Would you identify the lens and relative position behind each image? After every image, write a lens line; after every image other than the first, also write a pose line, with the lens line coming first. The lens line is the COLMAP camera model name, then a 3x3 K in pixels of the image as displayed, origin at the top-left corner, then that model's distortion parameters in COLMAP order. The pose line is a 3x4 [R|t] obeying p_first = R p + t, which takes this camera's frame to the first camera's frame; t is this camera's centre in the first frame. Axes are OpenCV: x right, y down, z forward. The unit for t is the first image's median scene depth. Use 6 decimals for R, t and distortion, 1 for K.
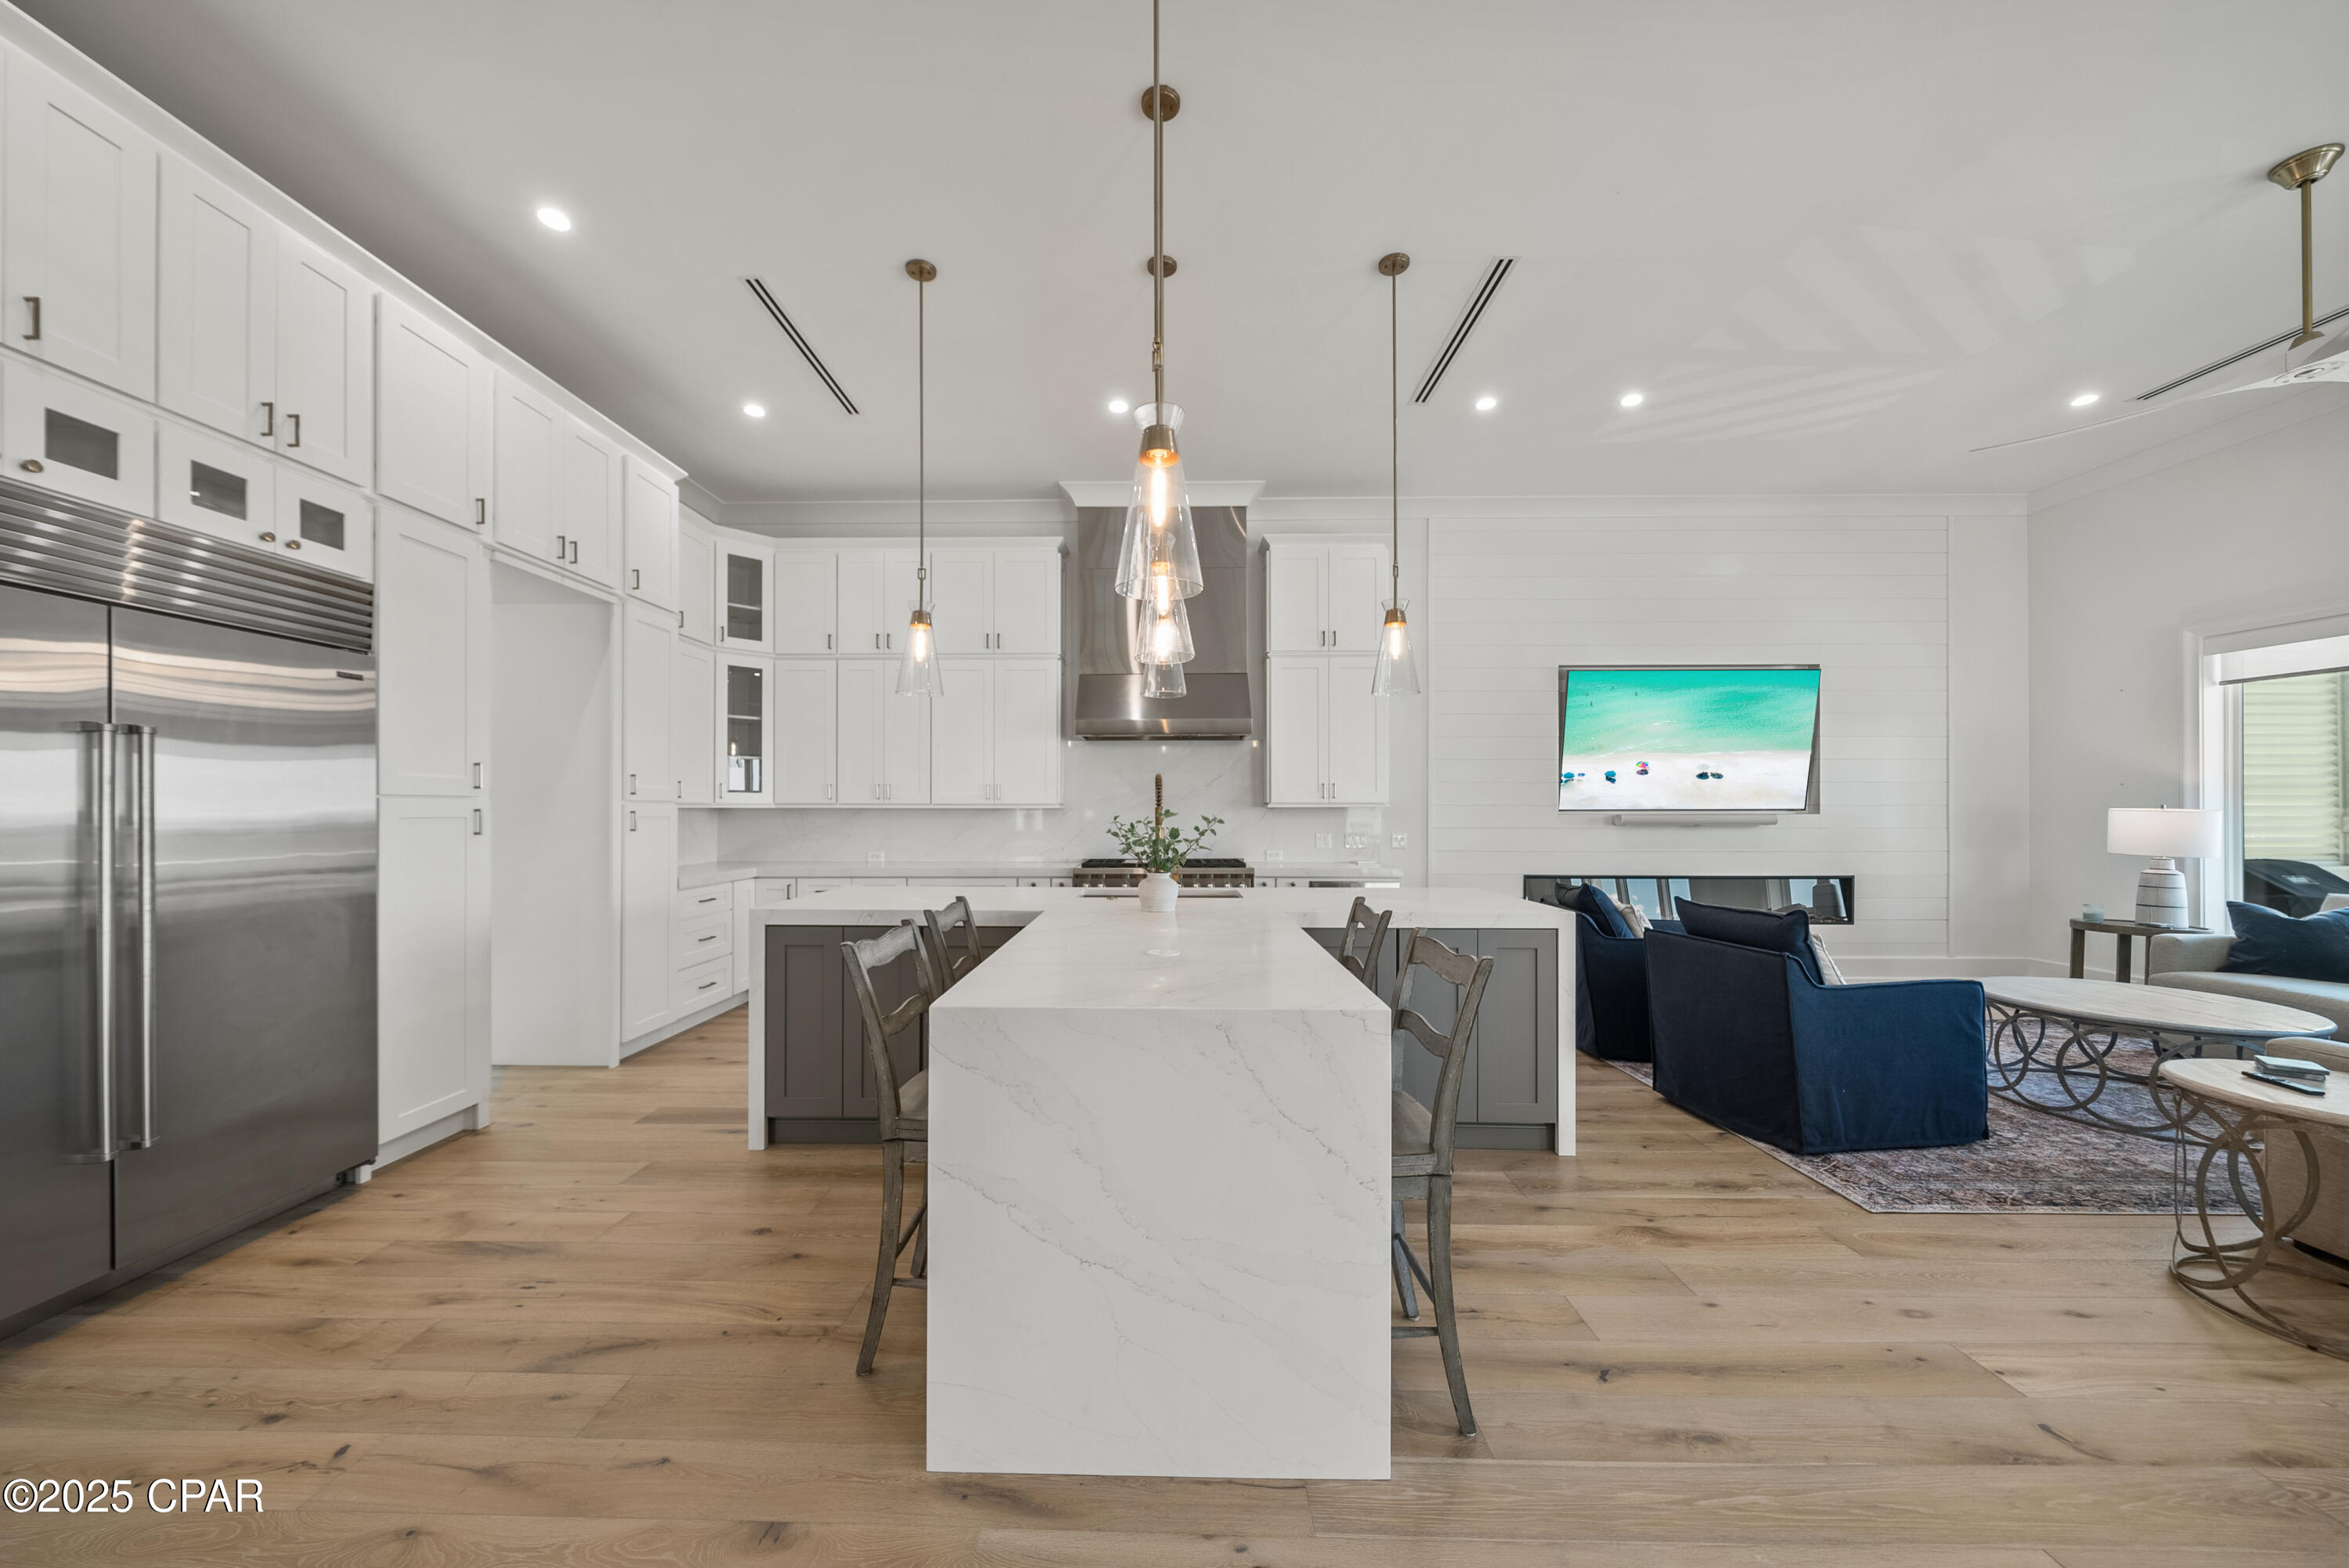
lens RADIAL K [[807.7, 0, 1163.5], [0, 807.7, 811.5], [0, 0, 1]] dist [-0.003669, -0.000352]
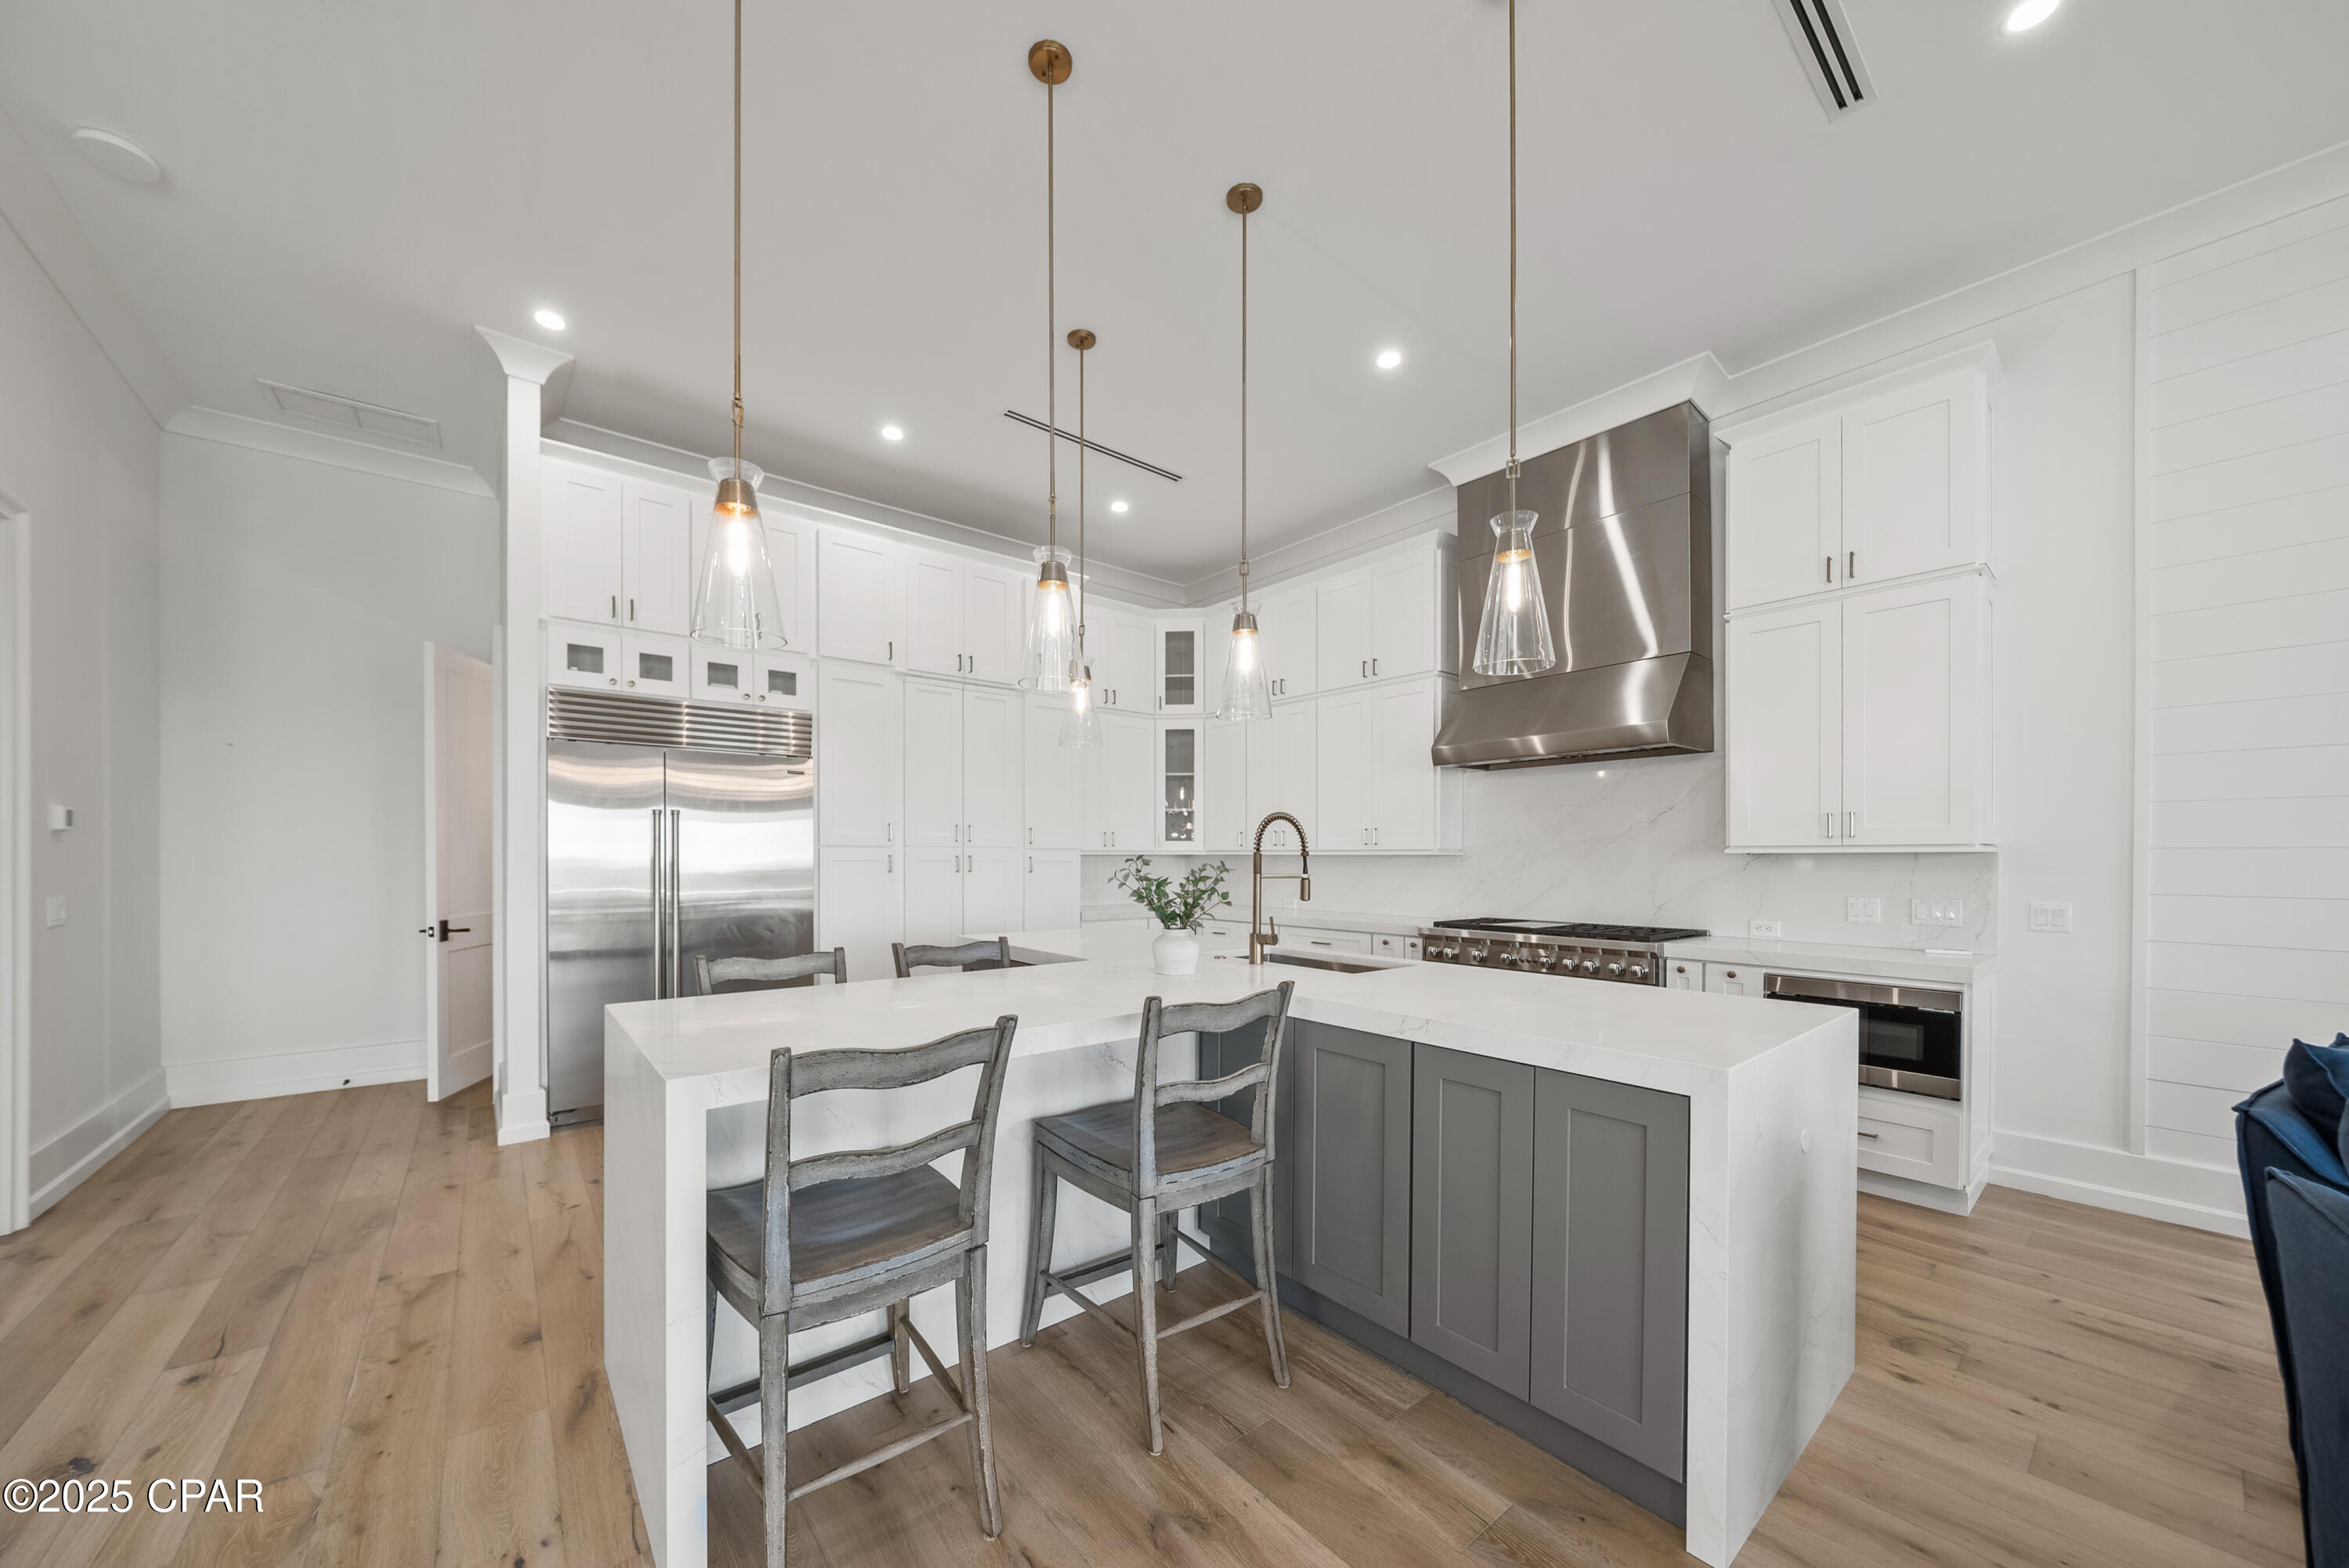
lens RADIAL K [[842.8, 0, 1172.1], [0, 842.8, 861.0], [0, 0, 1]] dist [-0.001266, 0.000013]
pose [[0.645730, 0.004806, -0.763551, 0.419717], [-0.002272, 0.999988, 0.004374, -0.000136], [0.763562, -0.001090, 0.645733, 0.262317]]
